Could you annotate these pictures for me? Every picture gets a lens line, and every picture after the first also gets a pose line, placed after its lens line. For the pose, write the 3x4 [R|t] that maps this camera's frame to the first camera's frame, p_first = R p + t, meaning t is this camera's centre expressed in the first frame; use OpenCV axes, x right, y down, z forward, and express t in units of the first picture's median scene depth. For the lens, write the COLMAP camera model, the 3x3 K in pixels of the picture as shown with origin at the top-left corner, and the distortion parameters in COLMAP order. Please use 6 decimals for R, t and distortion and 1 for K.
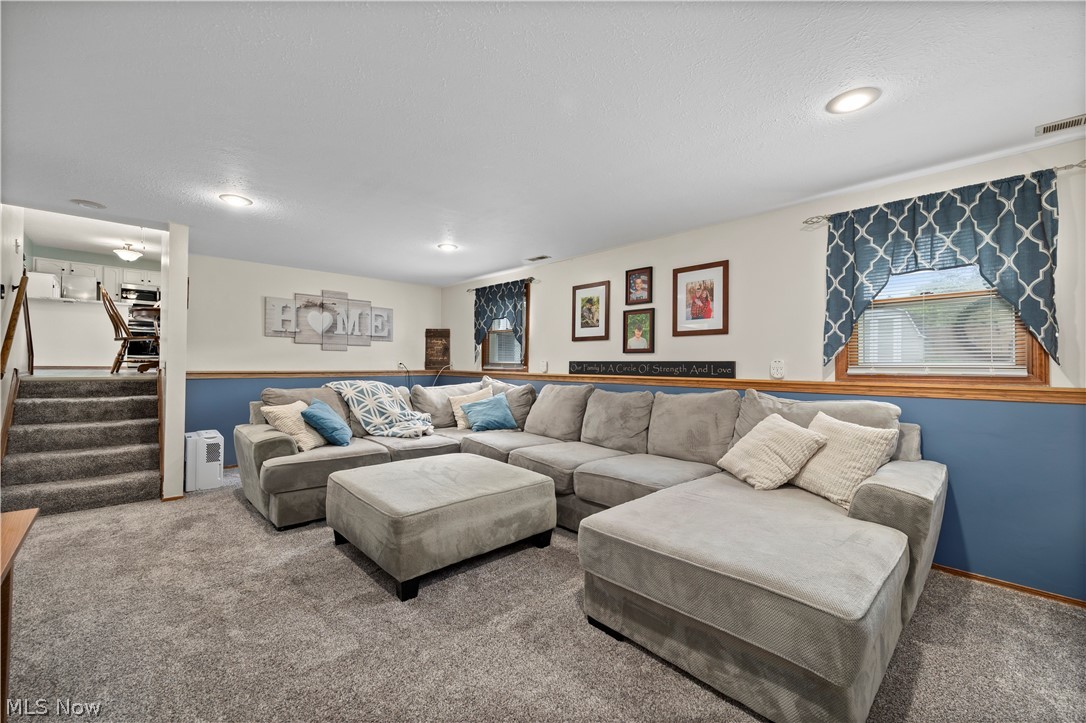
lens RADIAL K [[425.4, 0, 546.3], [0, 425.4, 363.2], [0, 0, 1]] dist [0.006274, -0.001114]
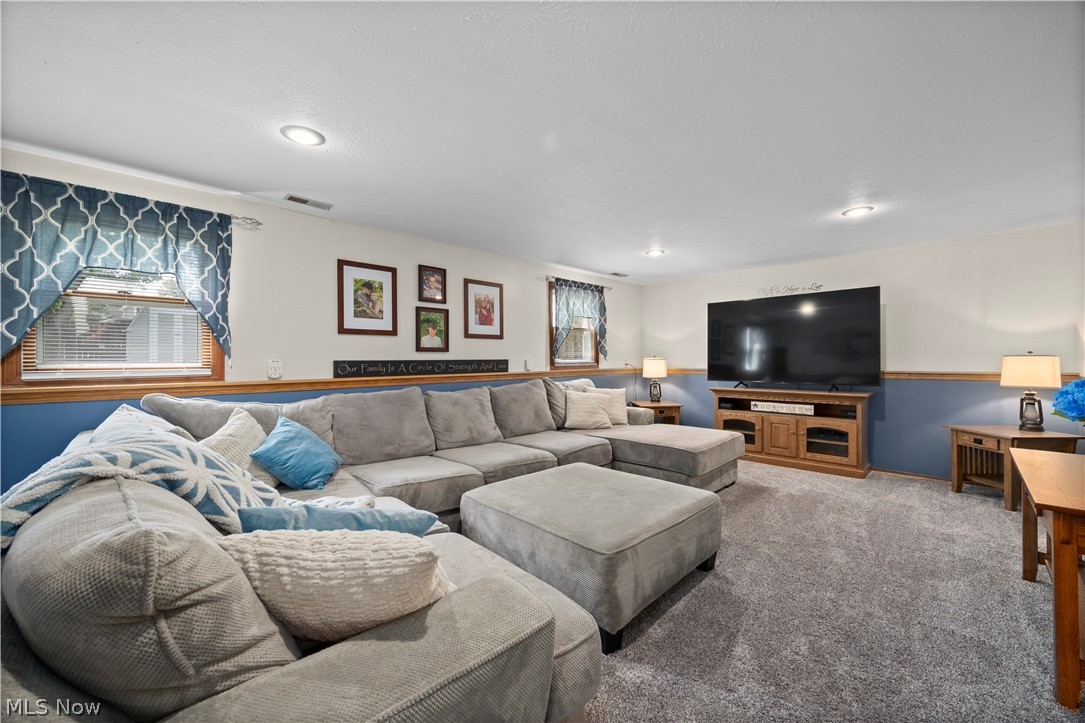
lens RADIAL K [[425.0, 0, 536.5], [0, 425.0, 360.6], [0, 0, 1]] dist [0.006274, -0.001114]
pose [[0.002103, 0.003683, 0.999991, -0.687069], [0.018064, 0.999830, -0.003721, 0.004259], [-0.999835, 0.018072, 0.002036, 0.672529]]
